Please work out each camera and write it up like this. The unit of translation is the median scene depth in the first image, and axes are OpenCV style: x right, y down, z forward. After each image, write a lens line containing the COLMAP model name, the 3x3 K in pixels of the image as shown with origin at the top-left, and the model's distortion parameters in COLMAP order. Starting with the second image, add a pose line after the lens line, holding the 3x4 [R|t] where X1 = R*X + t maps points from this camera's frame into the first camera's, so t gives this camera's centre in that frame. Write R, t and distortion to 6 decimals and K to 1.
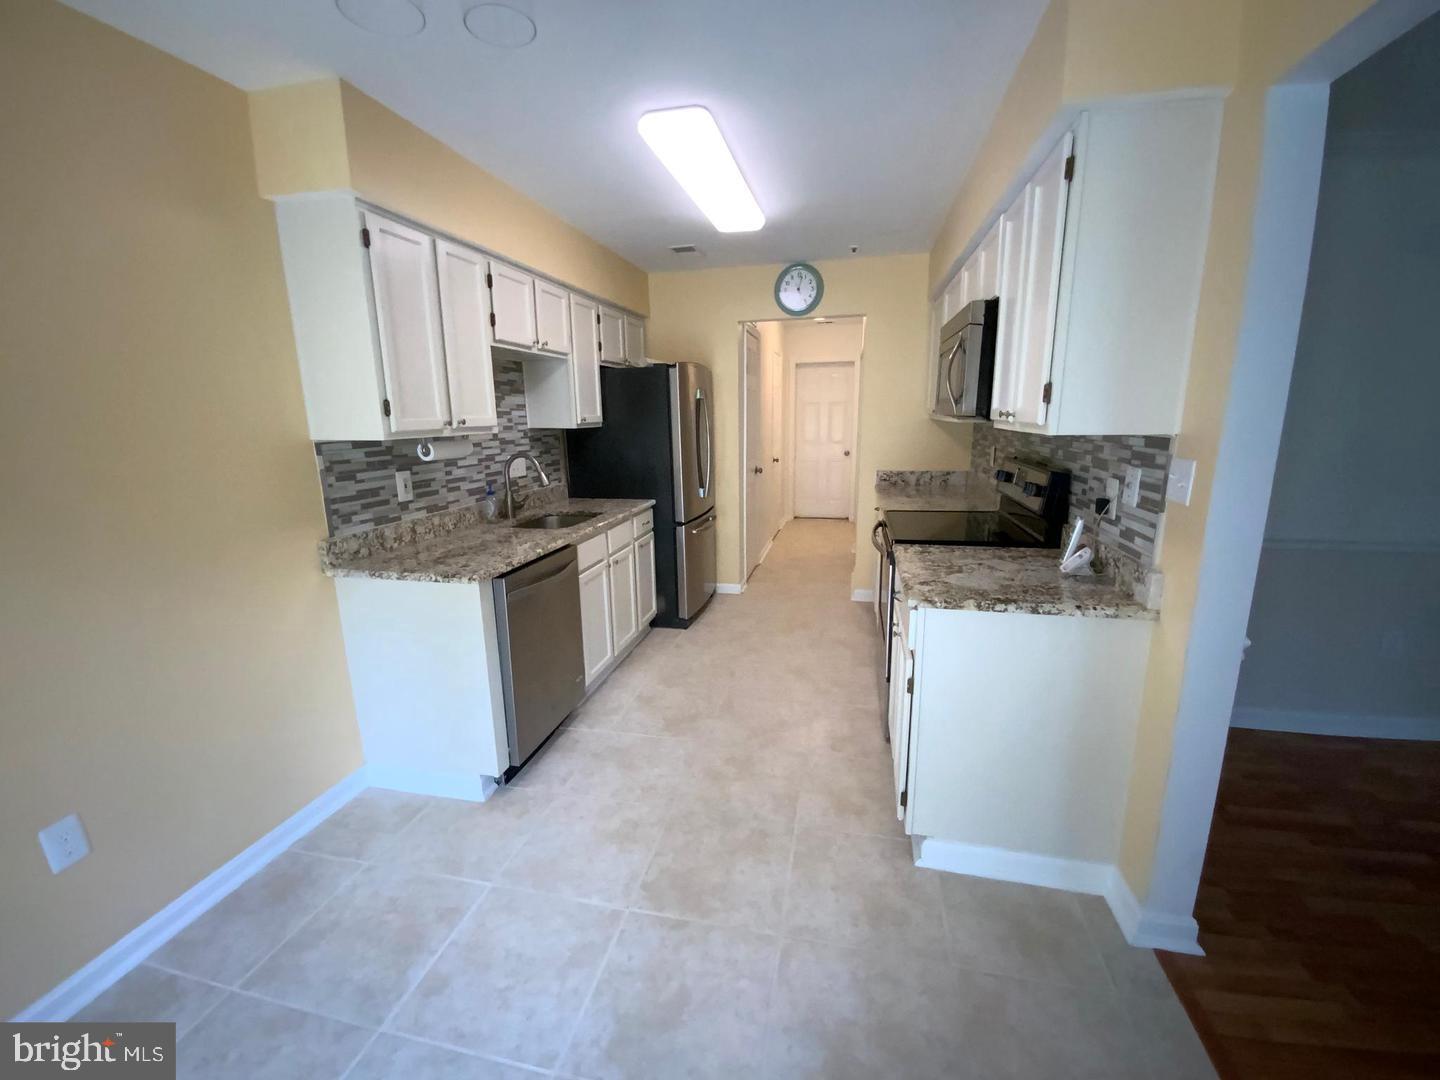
lens RADIAL K [[587.6, 0, 722.1], [0, 587.6, 541.0], [0, 0, 1]] dist [0.001151, 0.000021]
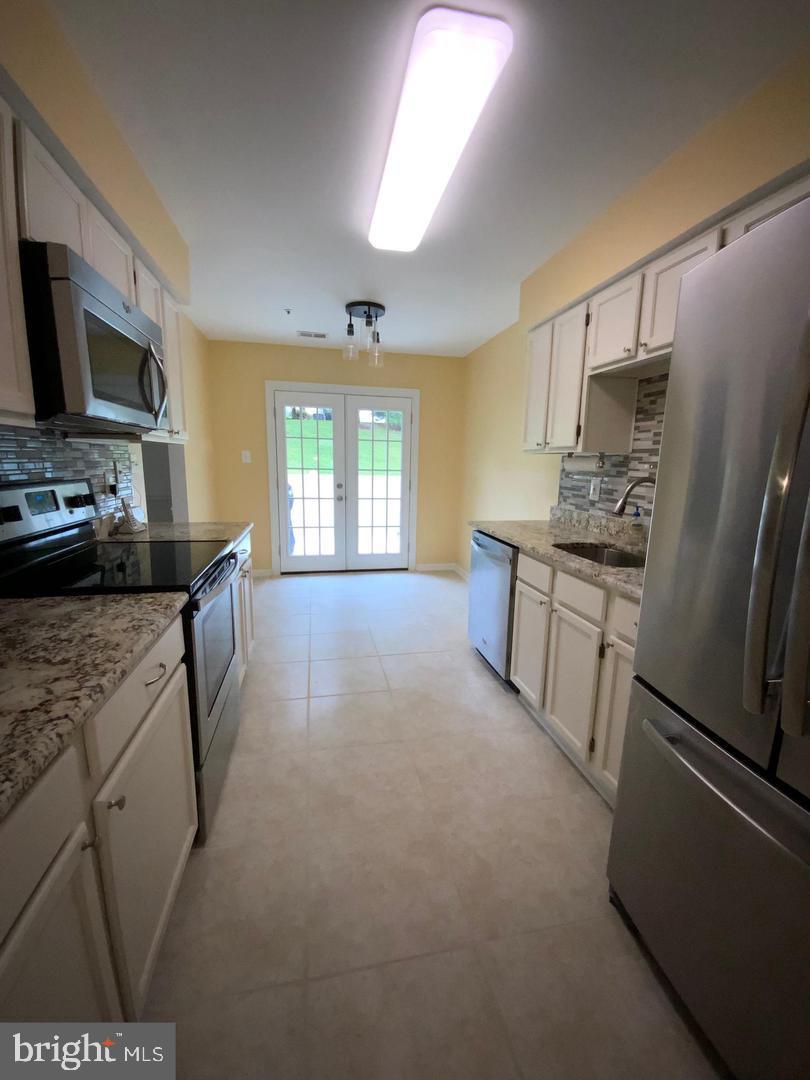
lens RADIAL K [[440.7, 0, 405.7], [0, 440.7, 535.4], [0, 0, 1]] dist [0.001151, 0.000021]
pose [[-0.907129, 0.072016, -0.414645, 0.324080], [-0.092919, 0.926664, 0.364225, -0.342552], [0.410467, 0.368927, -0.833912, 1.778435]]
